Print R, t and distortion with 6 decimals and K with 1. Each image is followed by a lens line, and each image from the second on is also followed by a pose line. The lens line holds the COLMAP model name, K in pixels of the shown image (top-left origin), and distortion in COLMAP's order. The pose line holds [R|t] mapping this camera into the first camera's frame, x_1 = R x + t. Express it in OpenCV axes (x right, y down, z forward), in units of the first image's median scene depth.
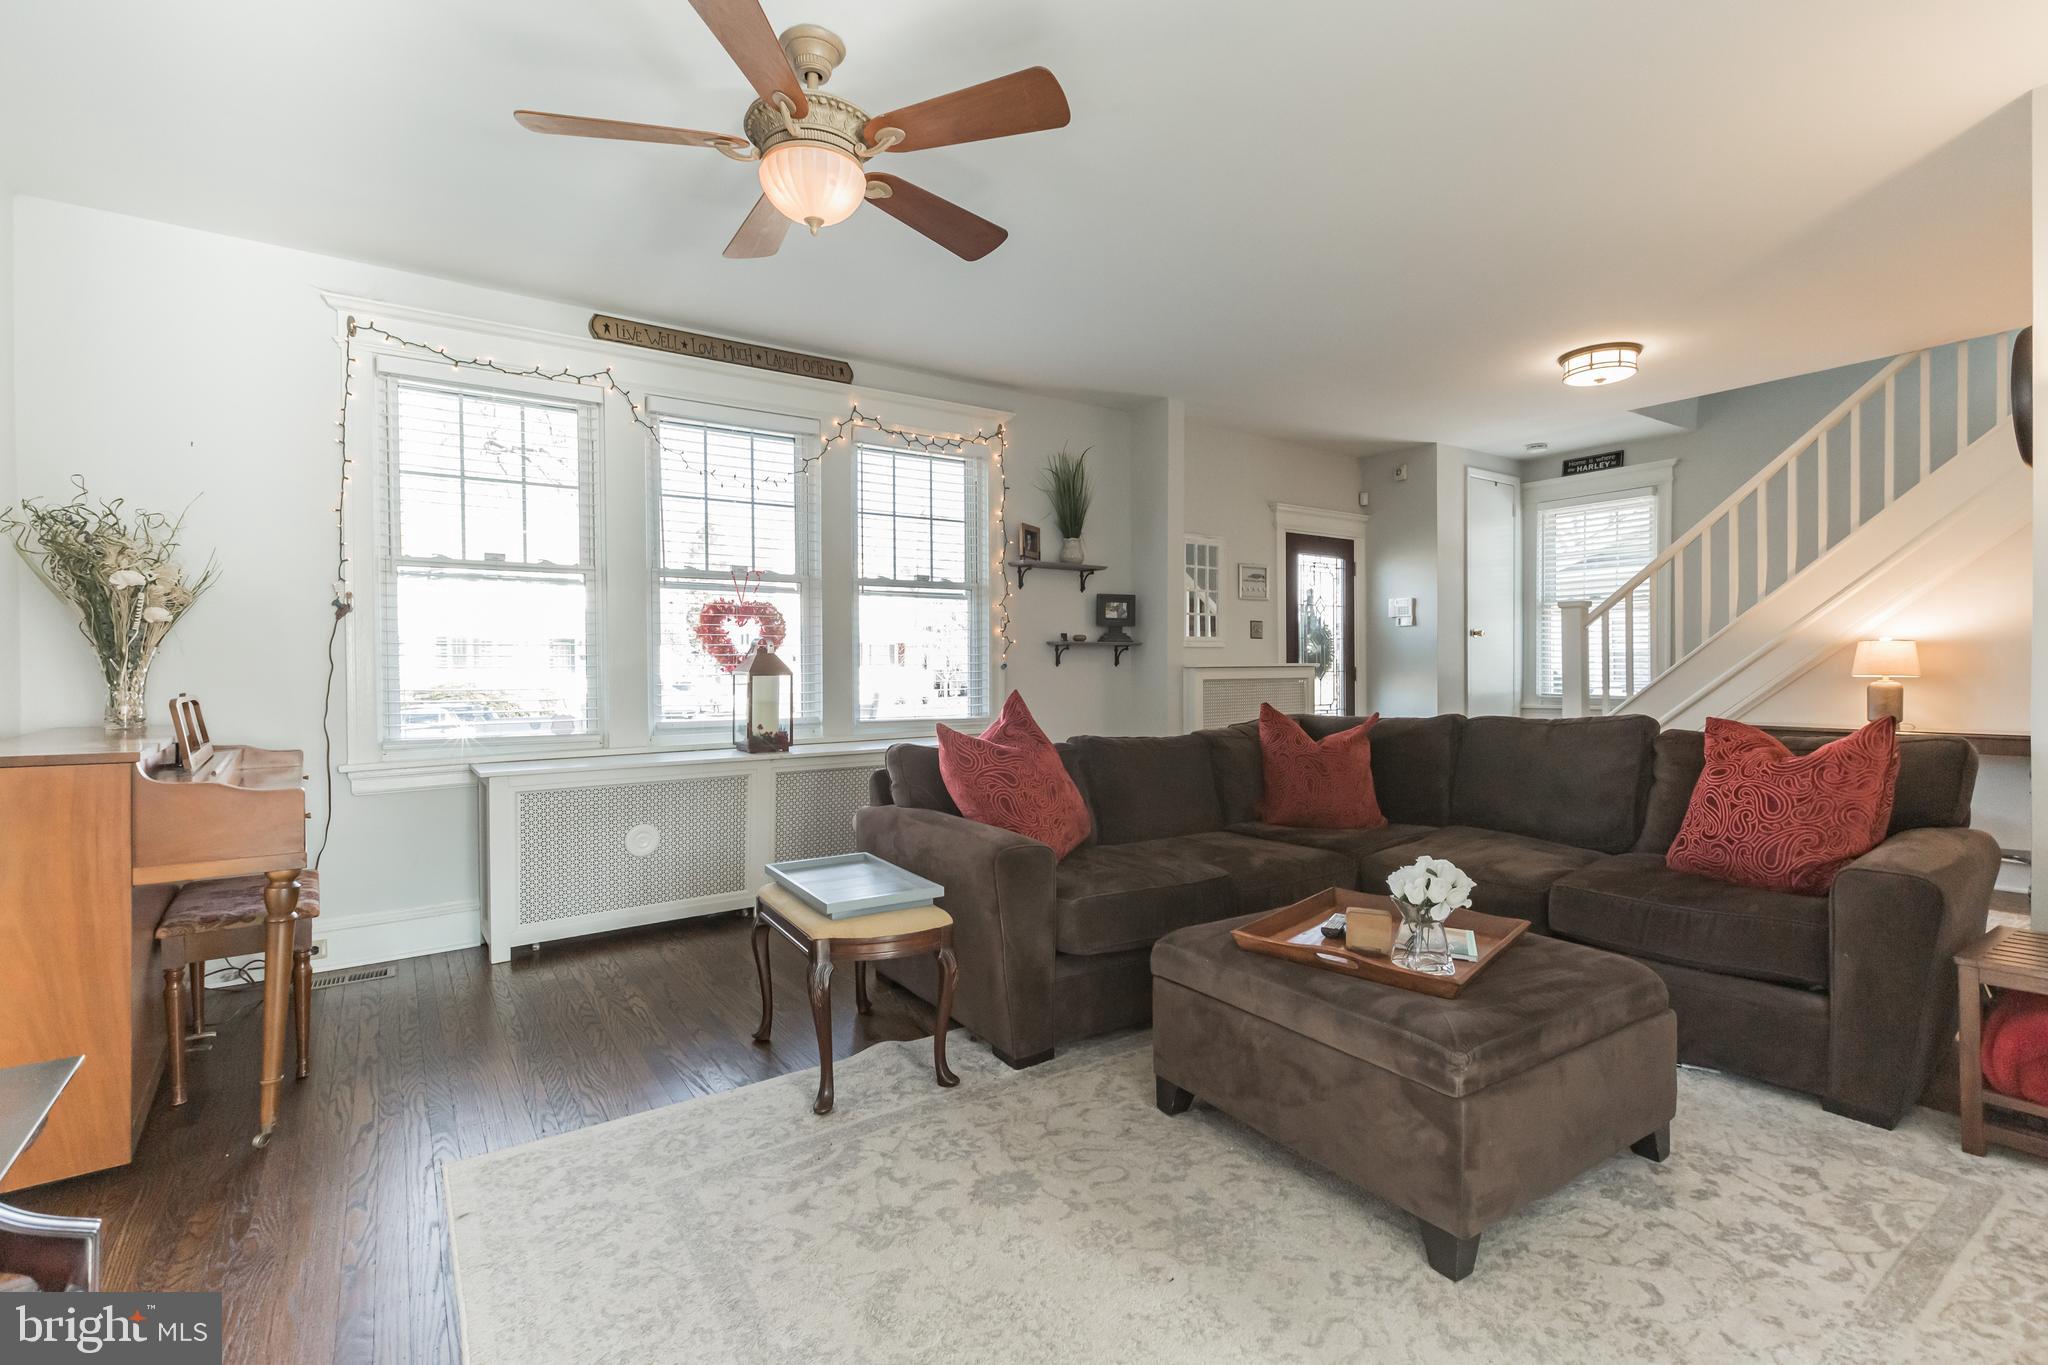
lens RADIAL K [[934.2, 0, 1027.6], [0, 934.2, 670.9], [0, 0, 1]] dist [0.004552, 0.001230]
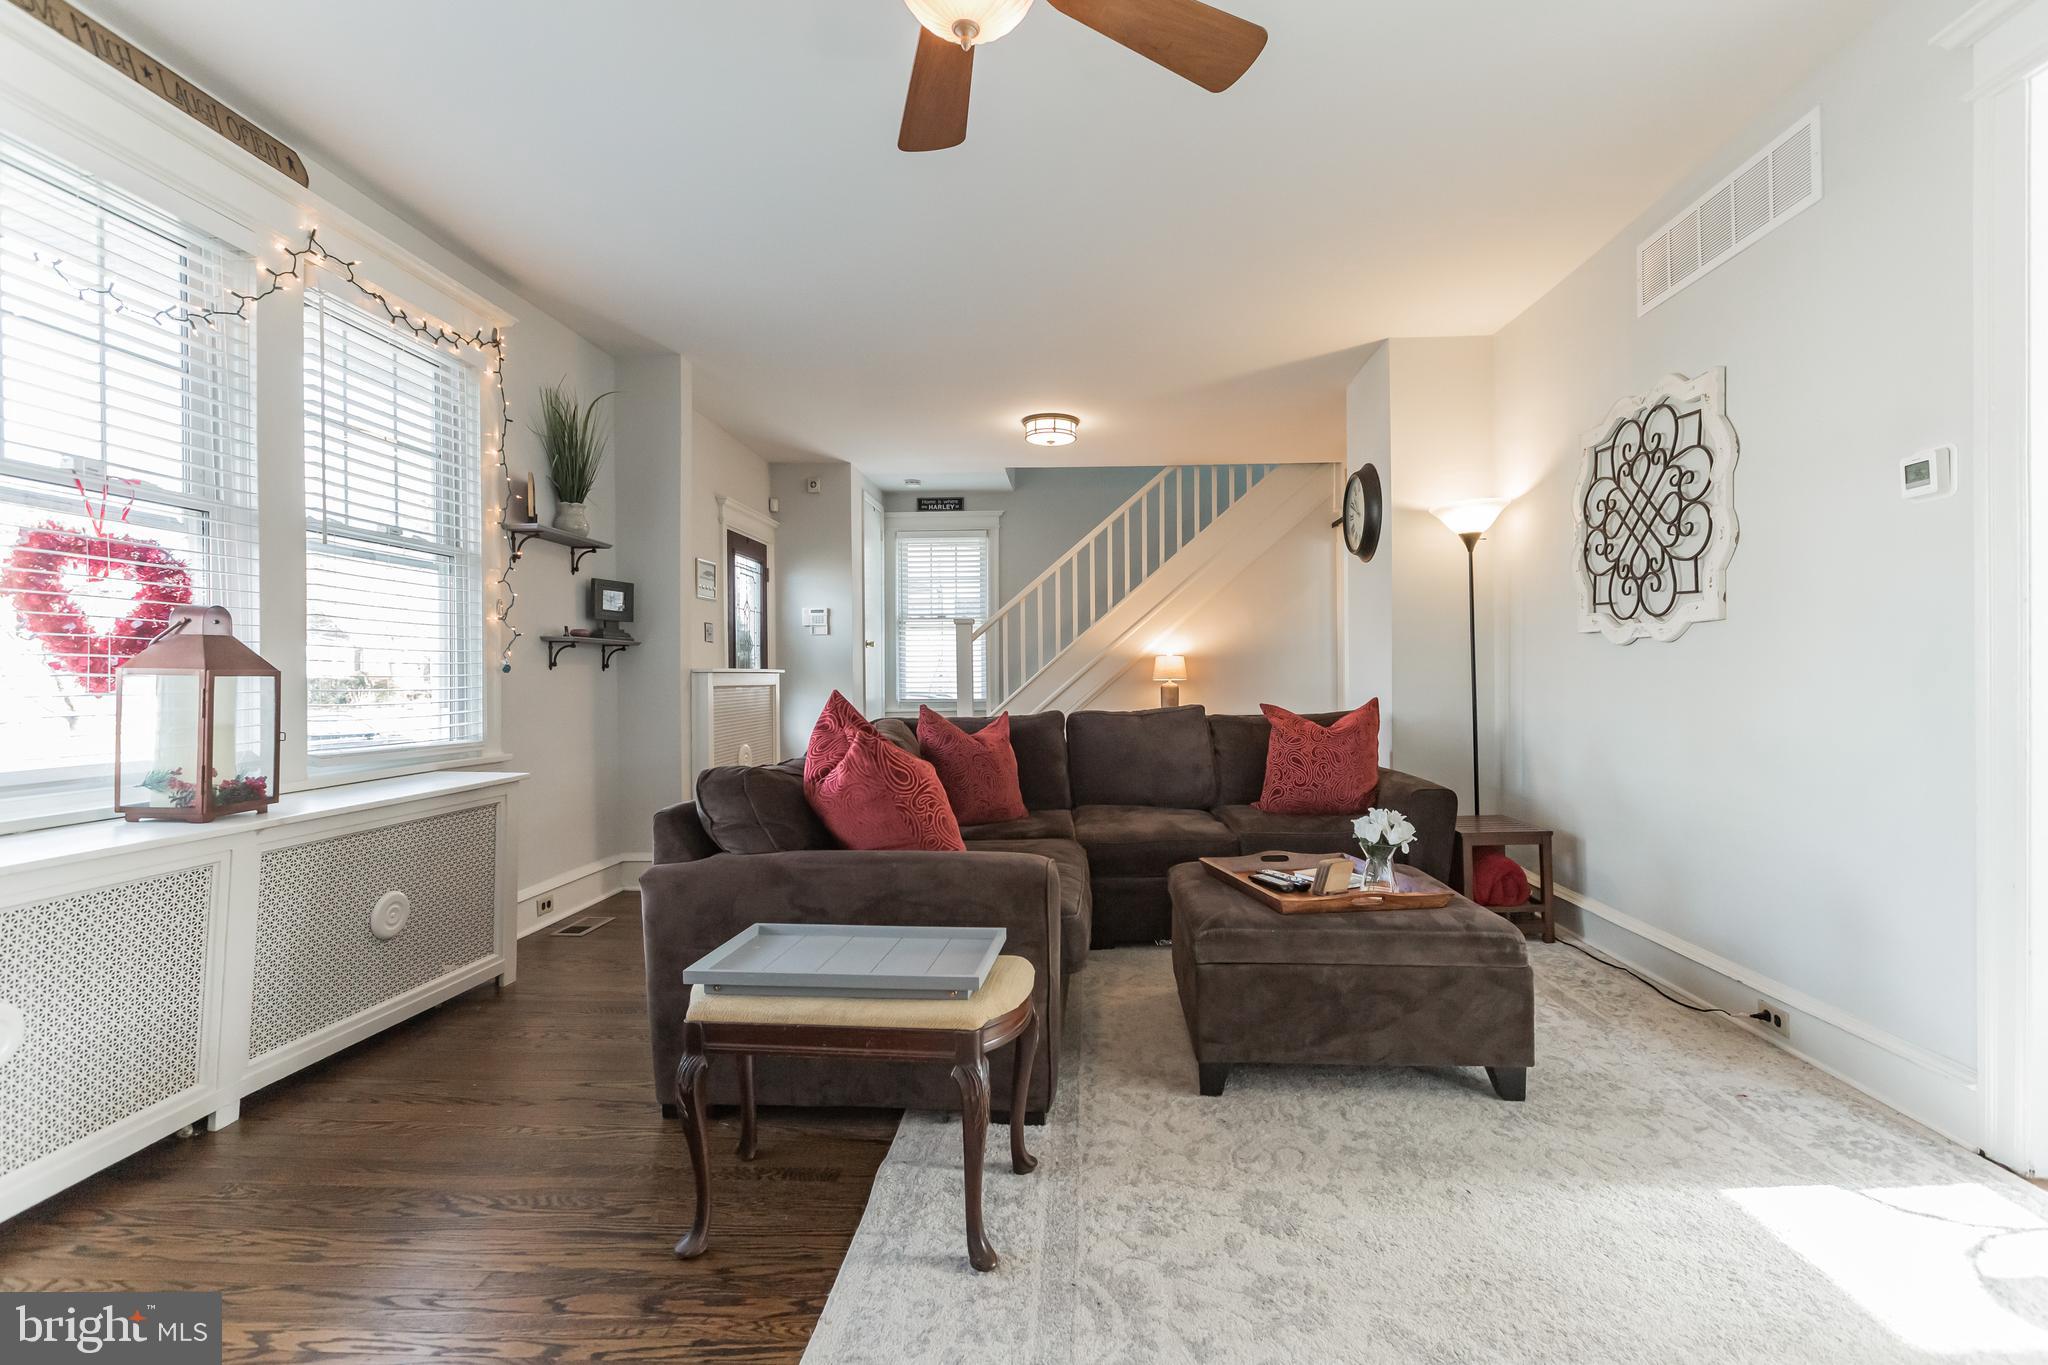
lens RADIAL K [[934.2, 0, 1053.0], [0, 934.2, 676.0], [0, 0, 1]] dist [0.004552, 0.001230]
pose [[0.596604, 0.002673, 0.802531, -0.363437], [0.007014, 0.999939, -0.008544, 0.010639], [-0.802505, 0.010726, 0.596549, 0.246984]]
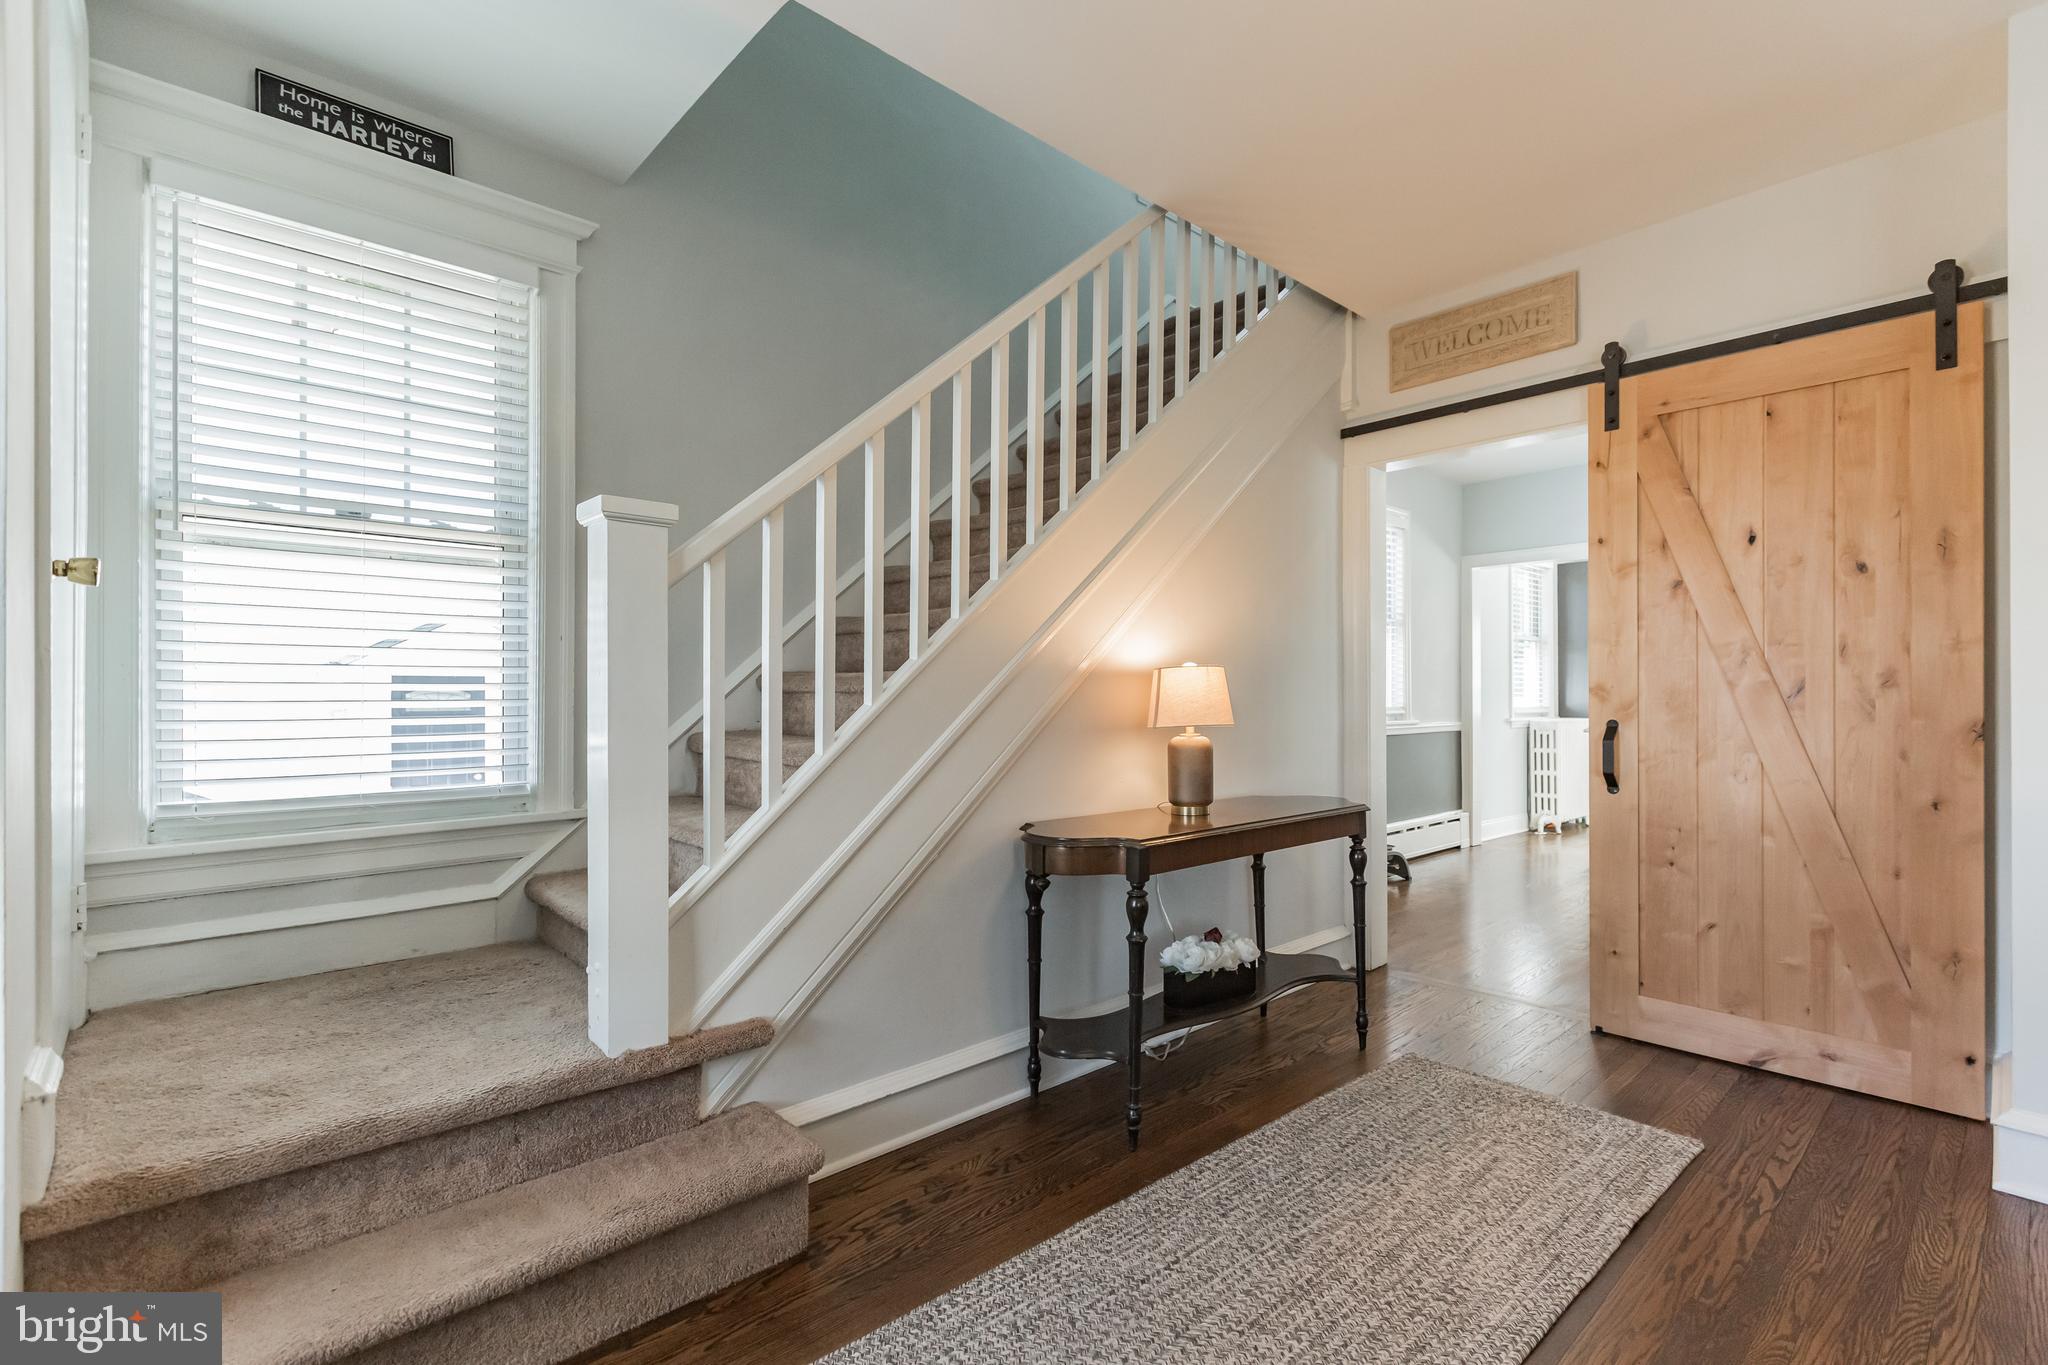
lens RADIAL K [[934.2, 0, 1024.1], [0, 934.2, 687.1], [0, 0, 1]] dist [0.004552, 0.001230]
pose [[-0.131150, 0.011486, 0.991296, 0.317377], [0.006311, 0.999922, -0.010751, -0.013322], [-0.991343, 0.004846, -0.131212, 1.107310]]
